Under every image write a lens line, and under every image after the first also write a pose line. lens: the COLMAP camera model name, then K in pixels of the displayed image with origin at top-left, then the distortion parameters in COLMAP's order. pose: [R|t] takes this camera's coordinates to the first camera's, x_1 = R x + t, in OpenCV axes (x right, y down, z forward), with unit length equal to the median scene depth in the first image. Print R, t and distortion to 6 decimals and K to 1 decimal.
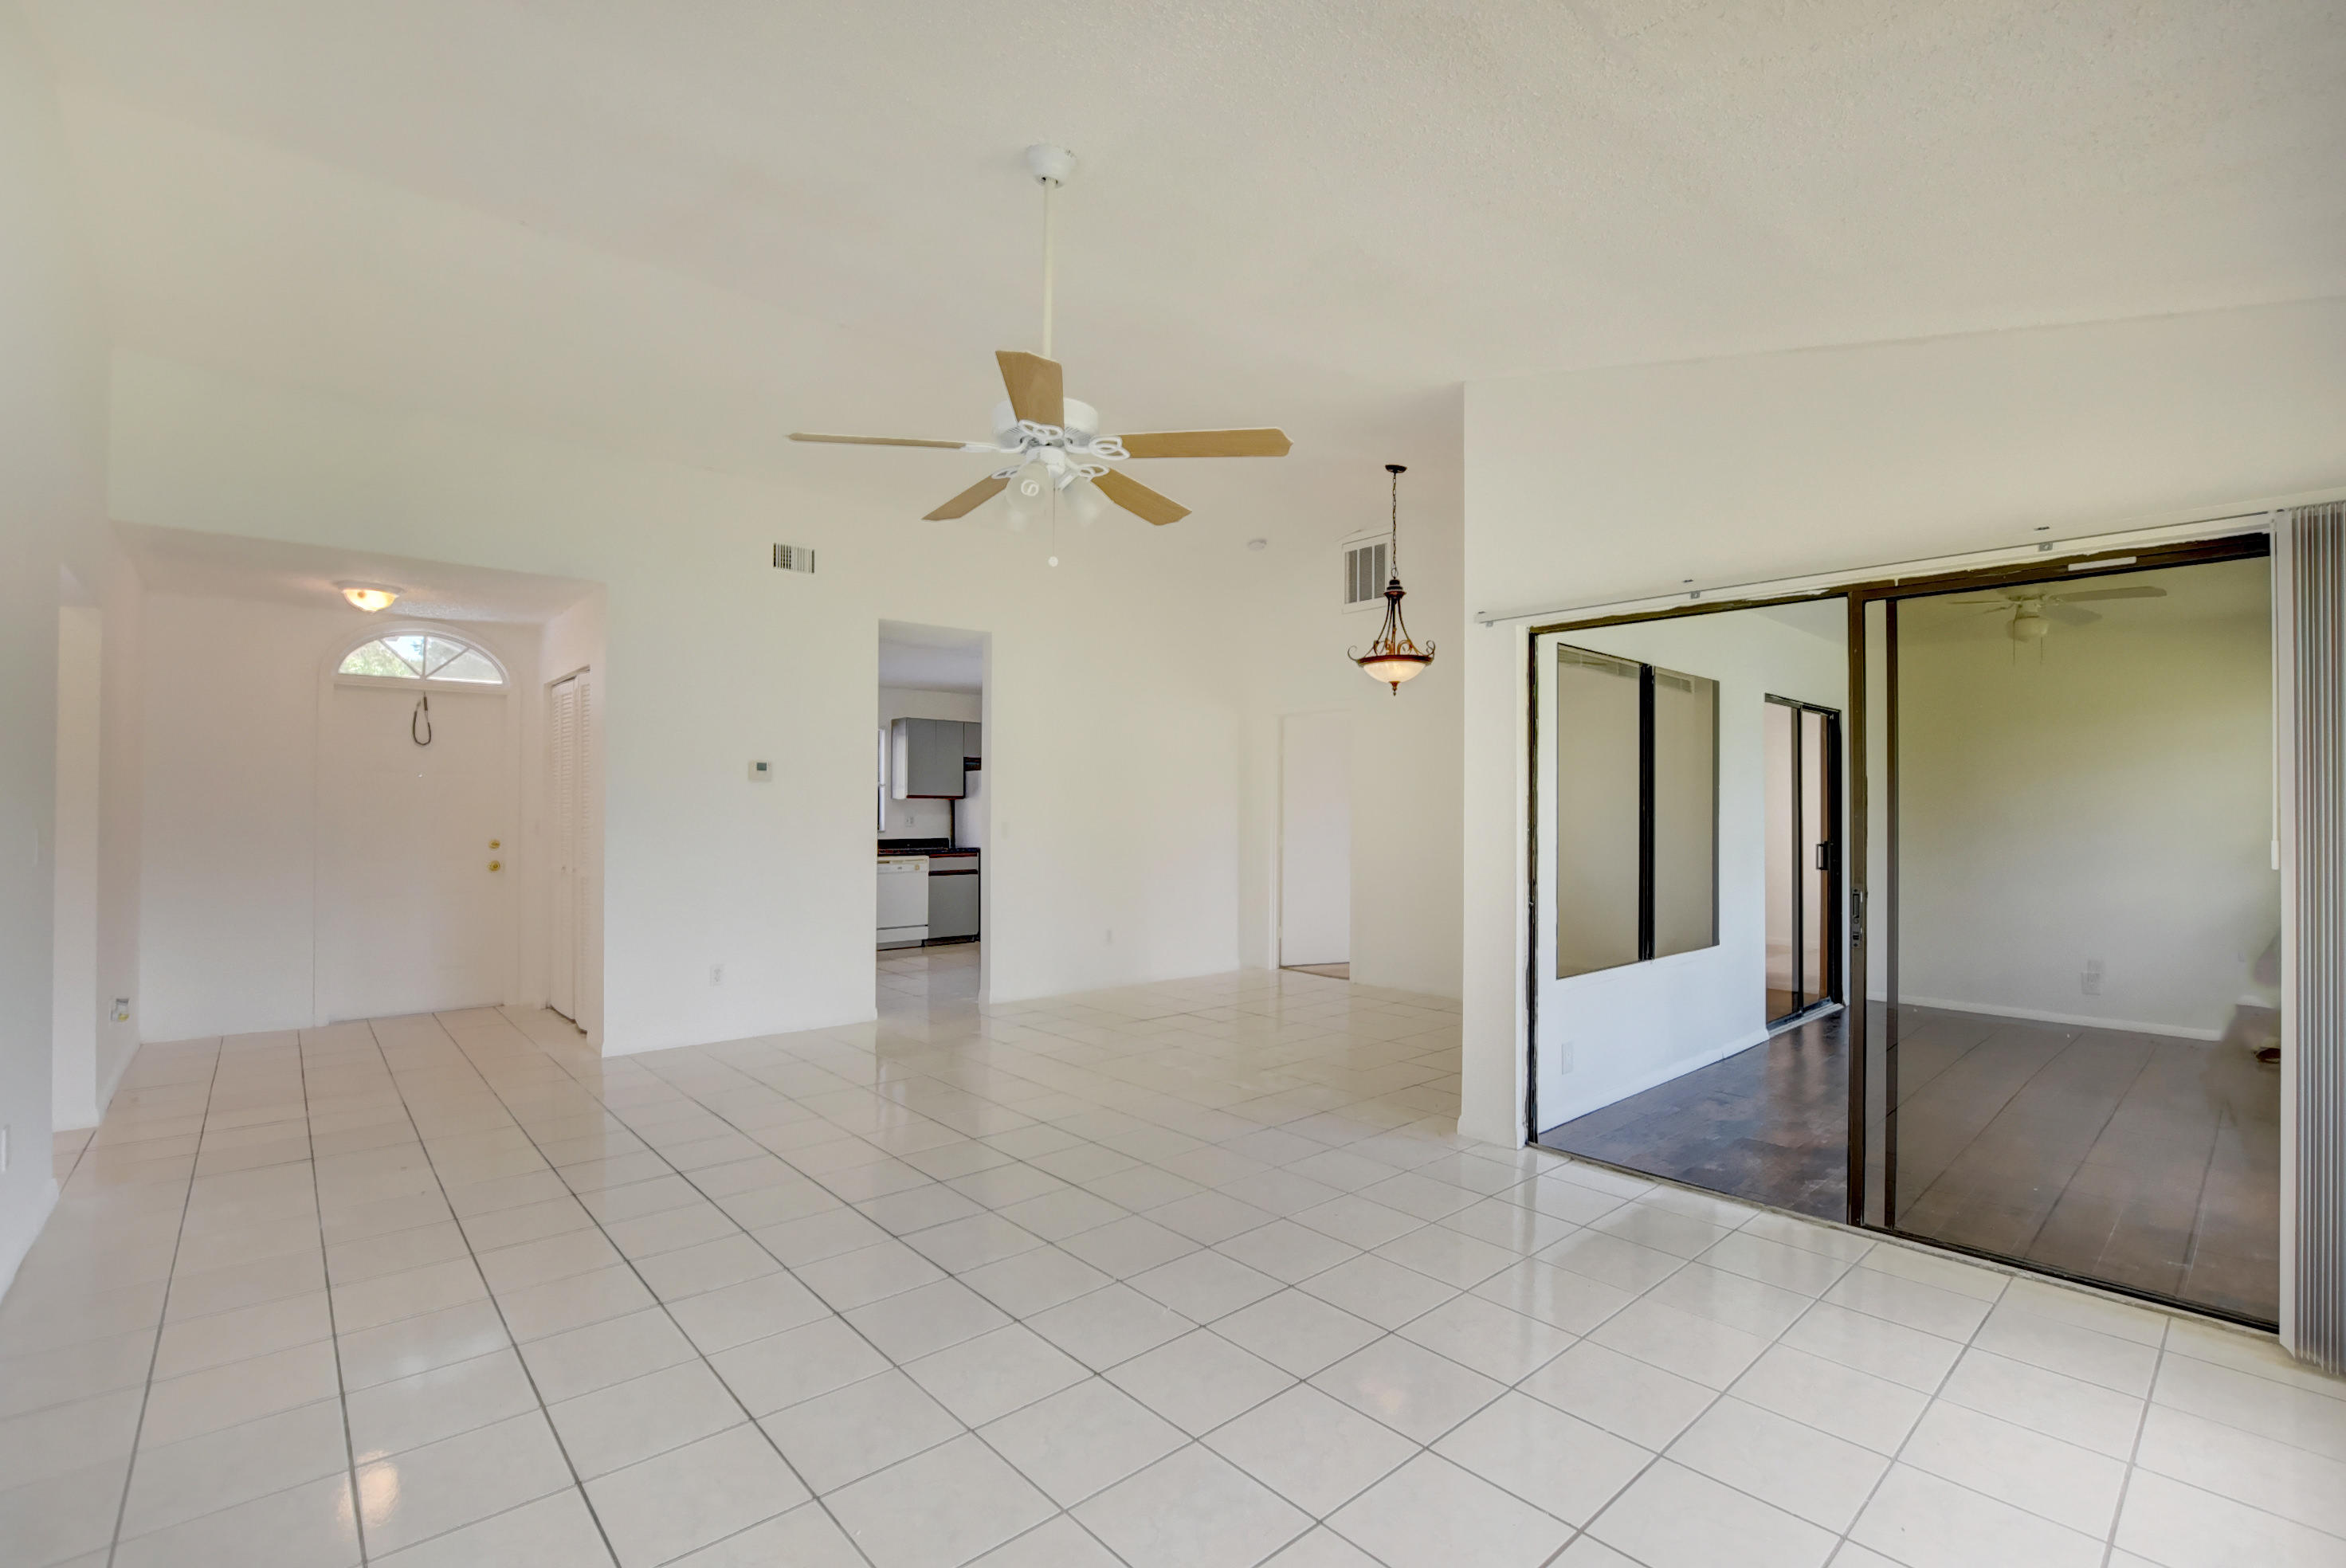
lens RADIAL K [[1034.7, 0, 1173.0], [0, 1034.7, 784.0], [0, 0, 1]] dist [-0.036657, 0.004768]
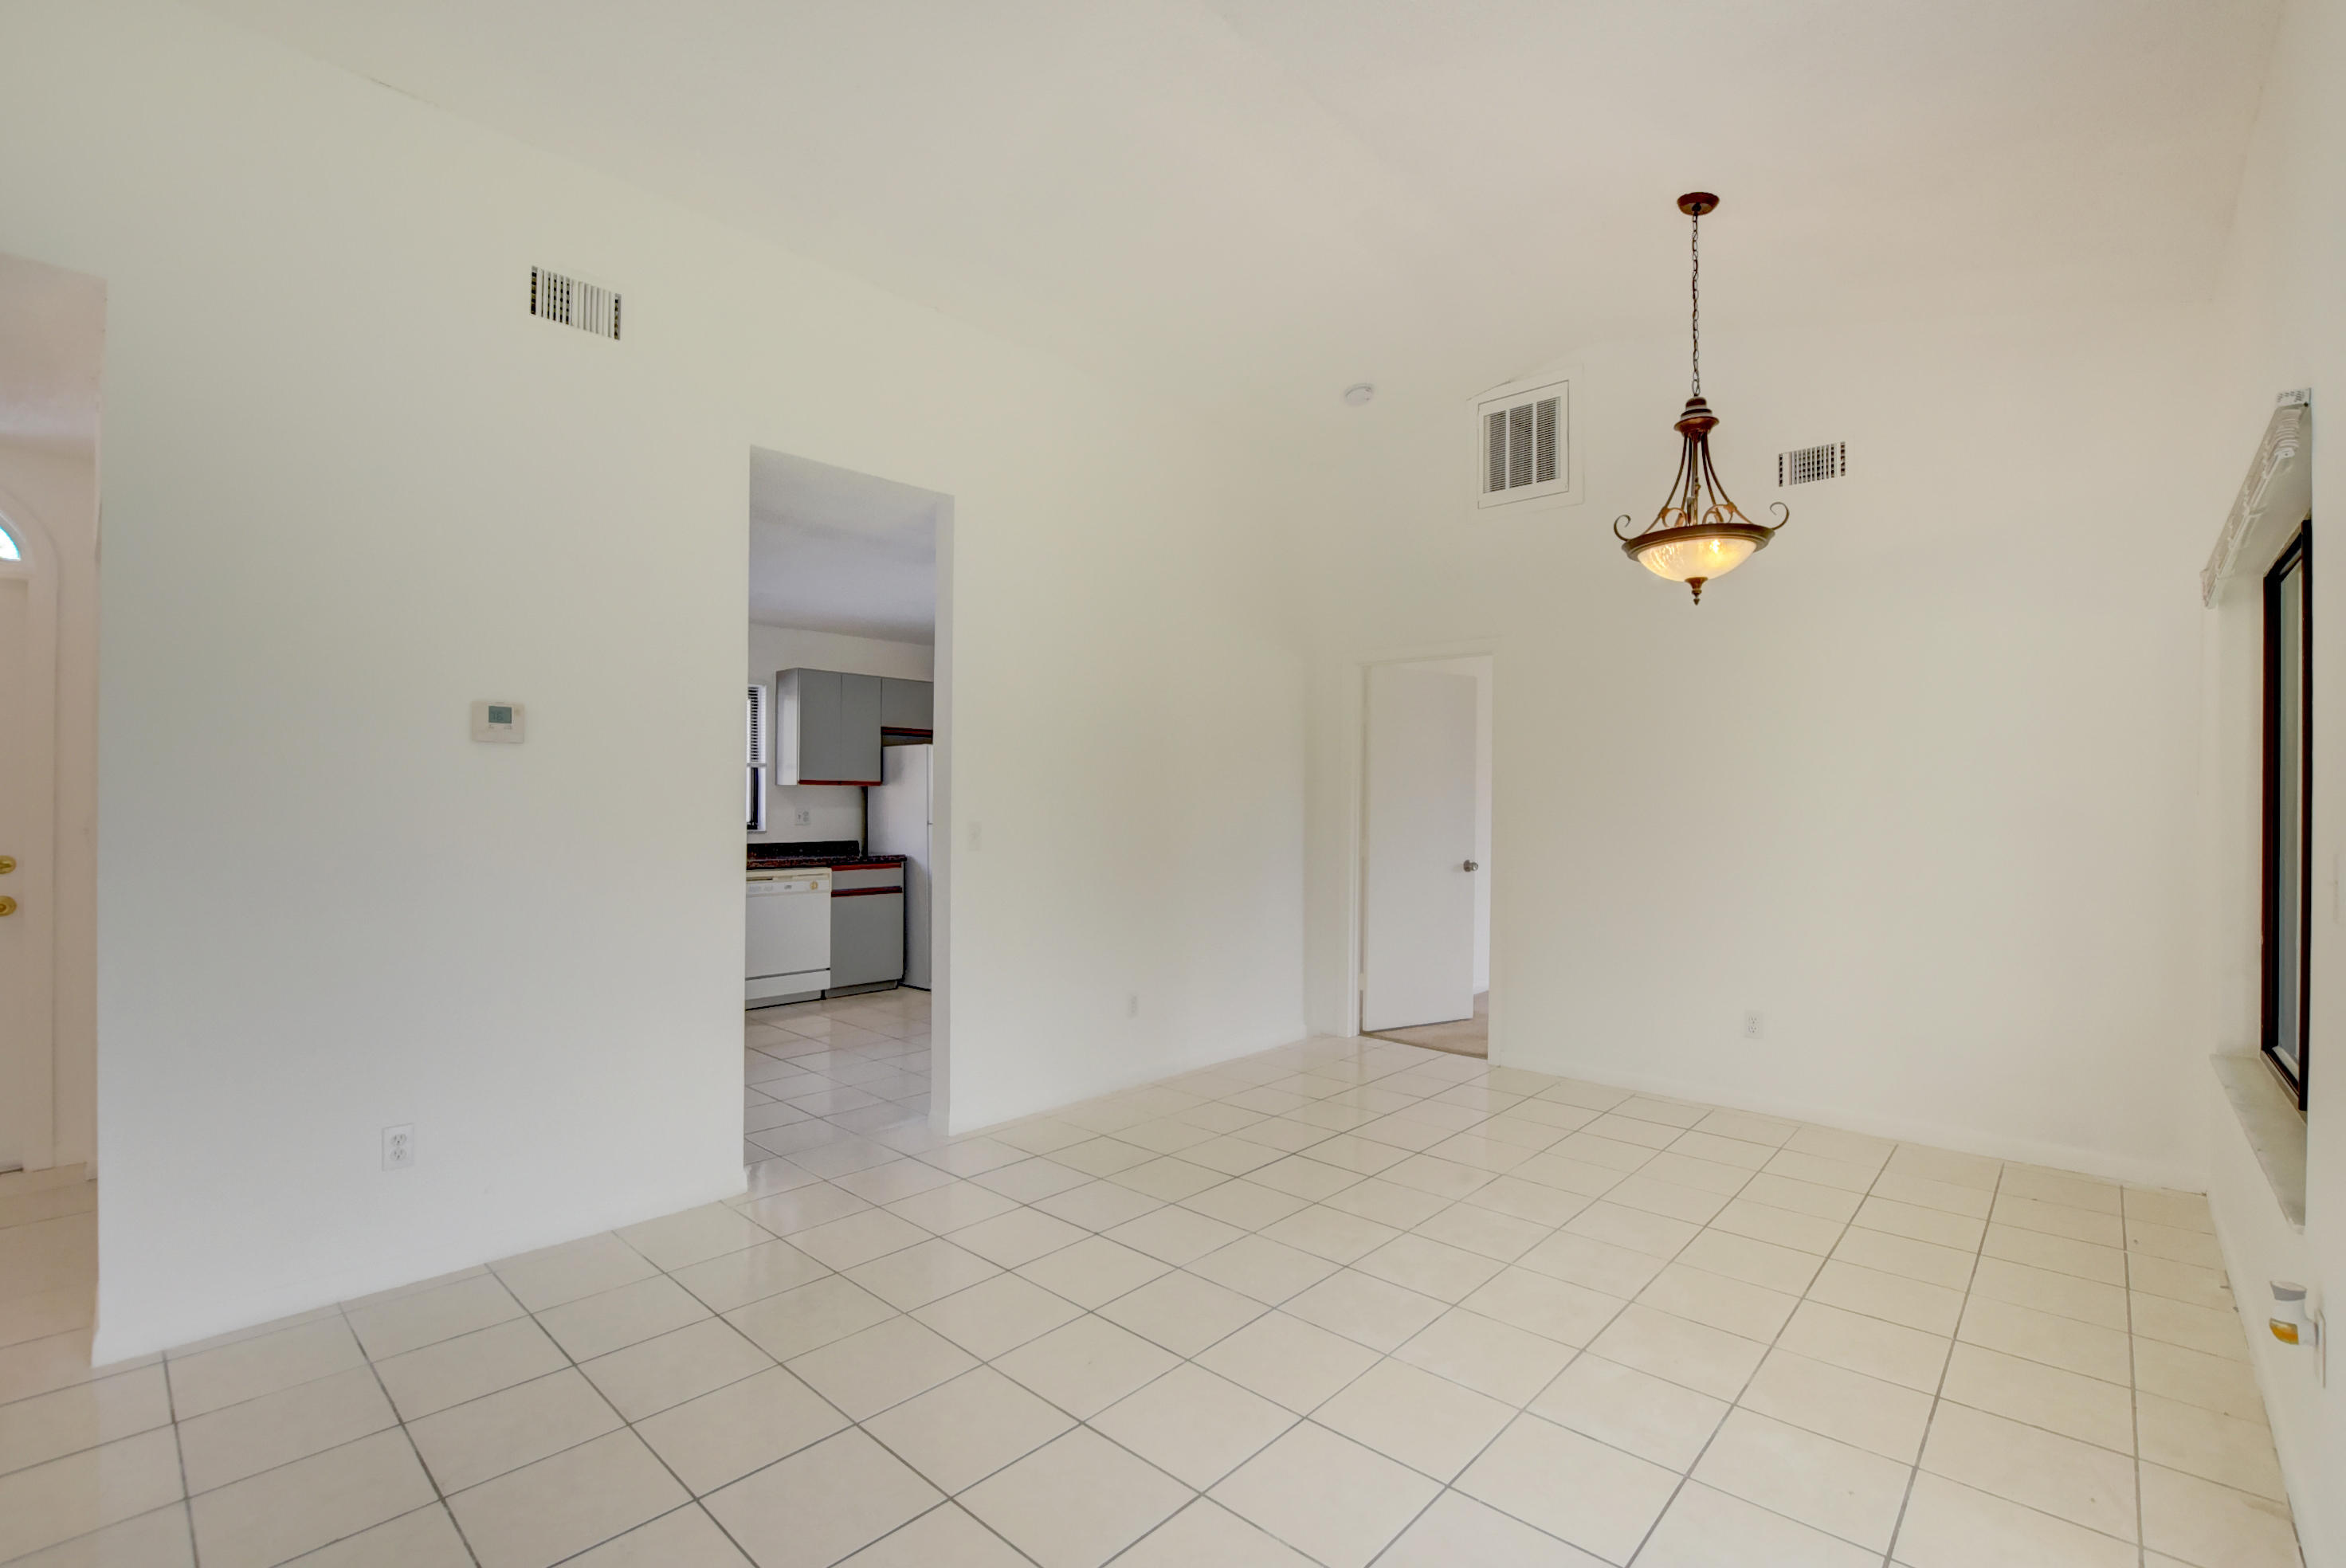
lens RADIAL K [[1038.3, 0, 1181.4], [0, 1038.3, 780.4], [0, 0, 1]] dist [-0.015506, -0.008178]
pose [[0.994457, 0.004874, 0.105031, -0.109363], [-0.005427, 0.999973, 0.004977, 0.009130], [-0.105004, -0.005519, 0.994457, 0.408404]]
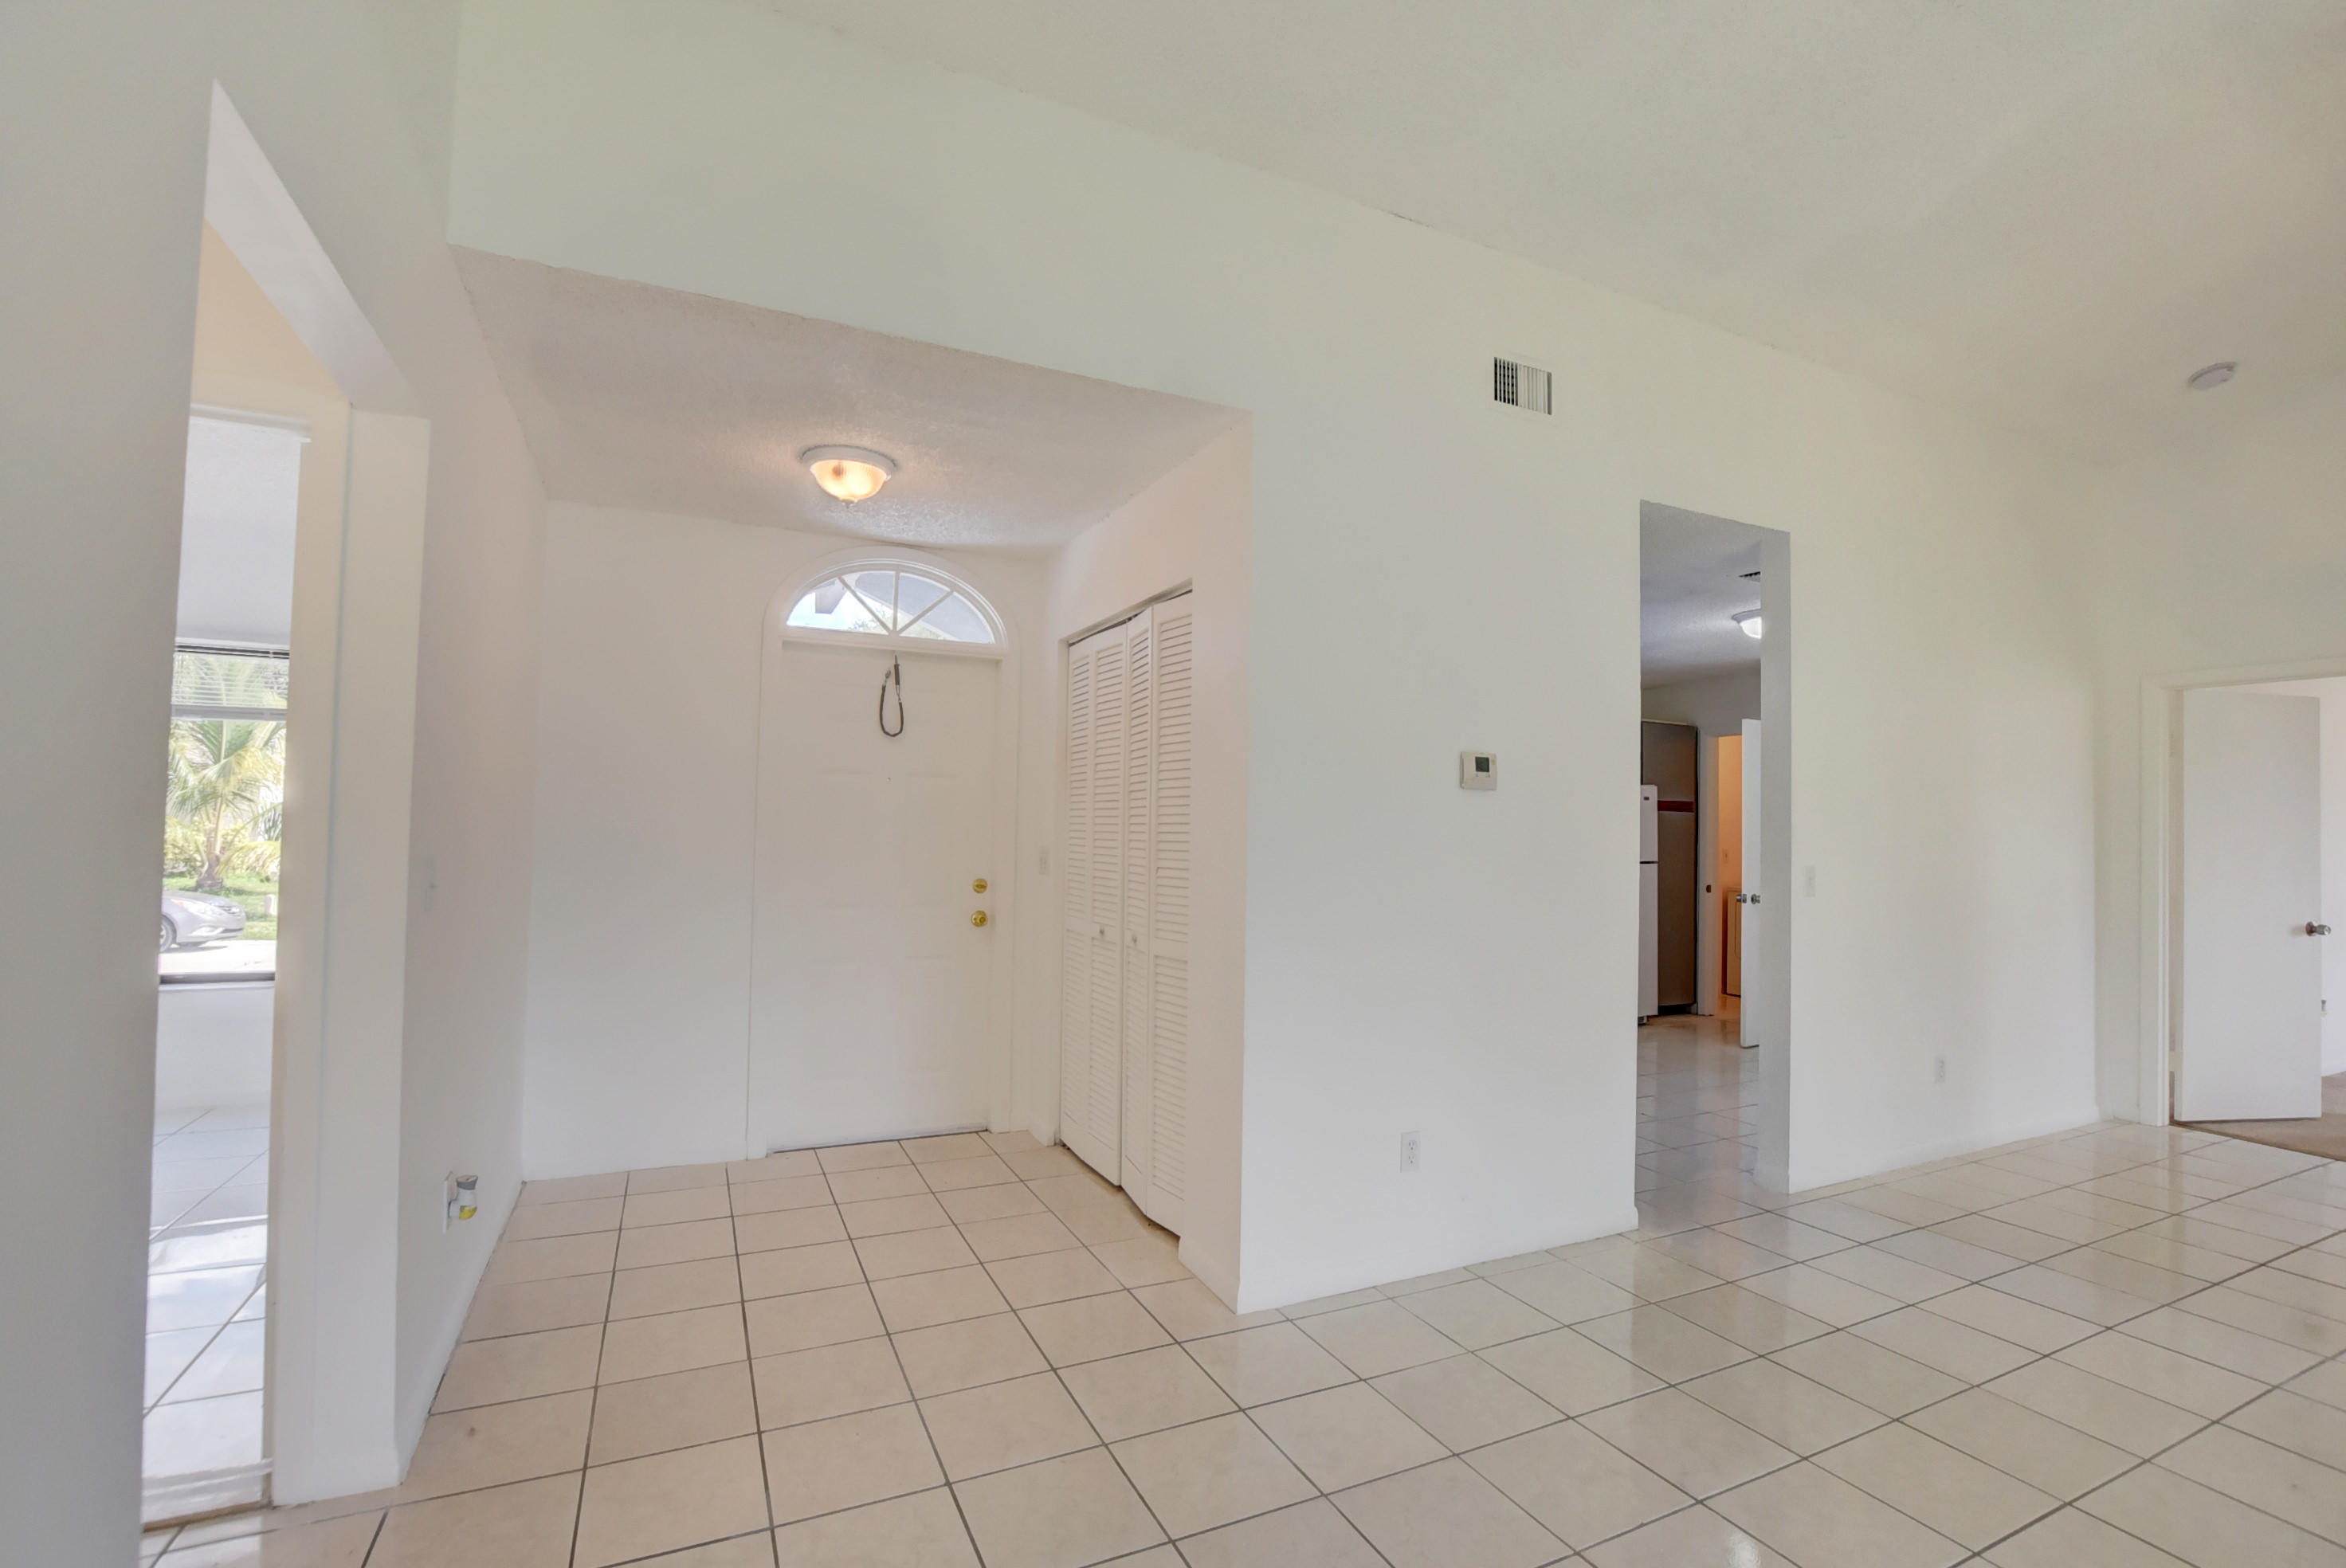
lens RADIAL K [[1034.7, 0, 1173.0], [0, 1034.7, 784.0], [0, 0, 1]] dist [-0.036657, 0.004768]
pose [[0.960081, 0.002223, -0.279714, -0.345585], [-0.008442, 0.999743, -0.021032, 0.005639], [0.279595, 0.022554, 0.959853, 0.373389]]
